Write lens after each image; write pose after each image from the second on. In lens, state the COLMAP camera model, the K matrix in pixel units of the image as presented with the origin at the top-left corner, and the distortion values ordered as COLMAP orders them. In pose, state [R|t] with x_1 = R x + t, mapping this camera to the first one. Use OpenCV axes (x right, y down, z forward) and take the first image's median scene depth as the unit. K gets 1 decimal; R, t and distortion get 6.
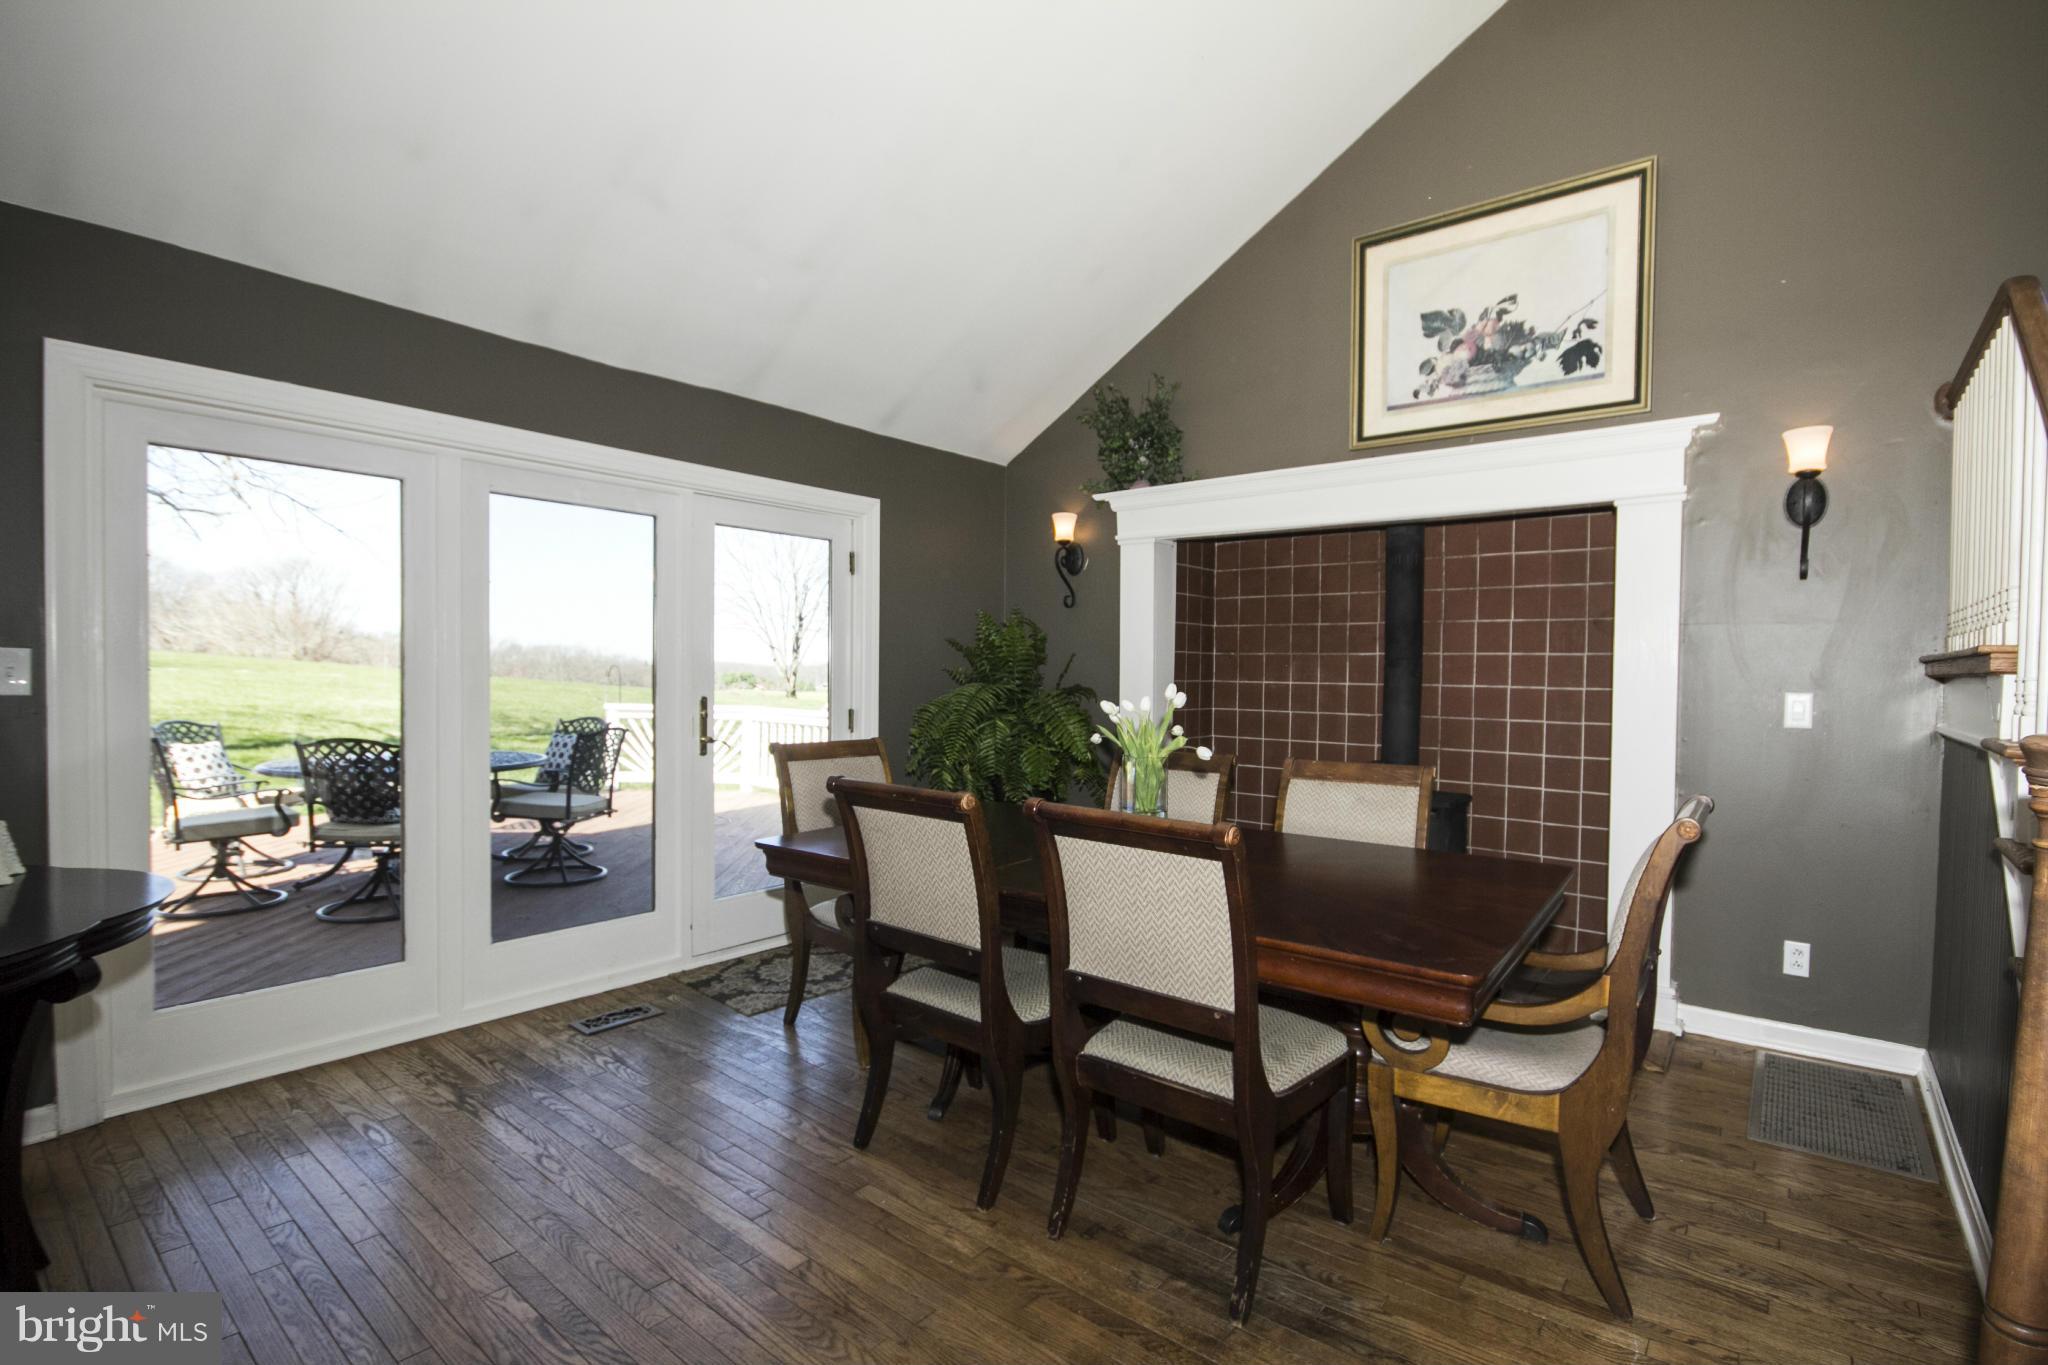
lens RADIAL K [[955.7, 0, 1024.0], [0, 955.7, 682.5], [0, 0, 1]] dist [0.003154, 0.000755]
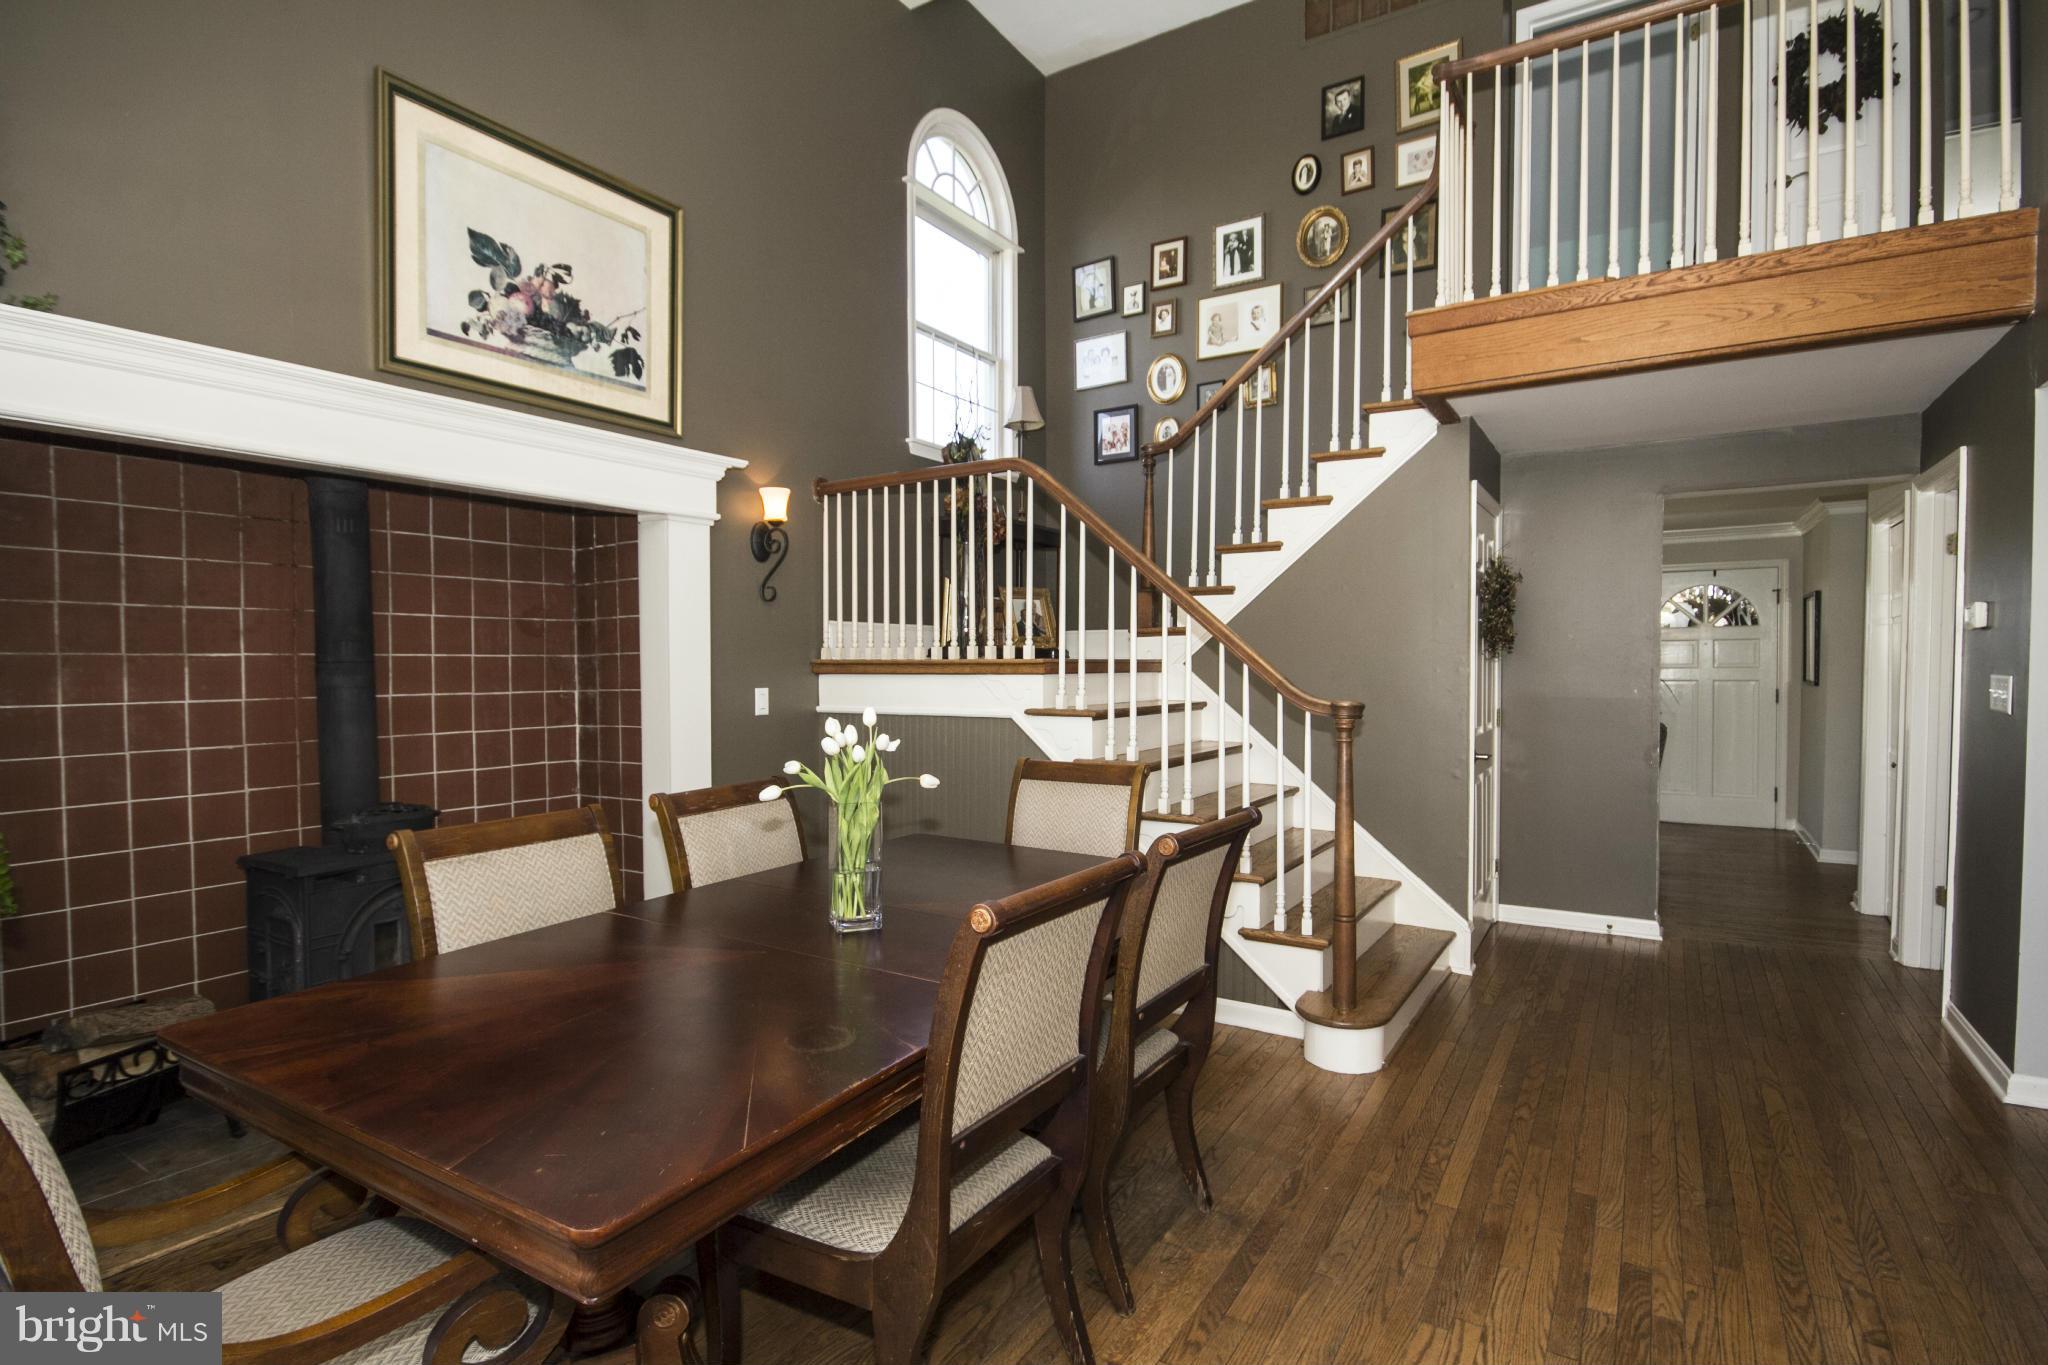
lens RADIAL K [[955.7, 0, 1024.0], [0, 955.7, 682.5], [0, 0, 1]] dist [0.003154, 0.000755]
pose [[-0.103123, -0.040511, 0.993843, -0.451265], [0.016637, 0.998960, 0.042446, -0.037041], [-0.994529, 0.020912, -0.102342, 0.654590]]
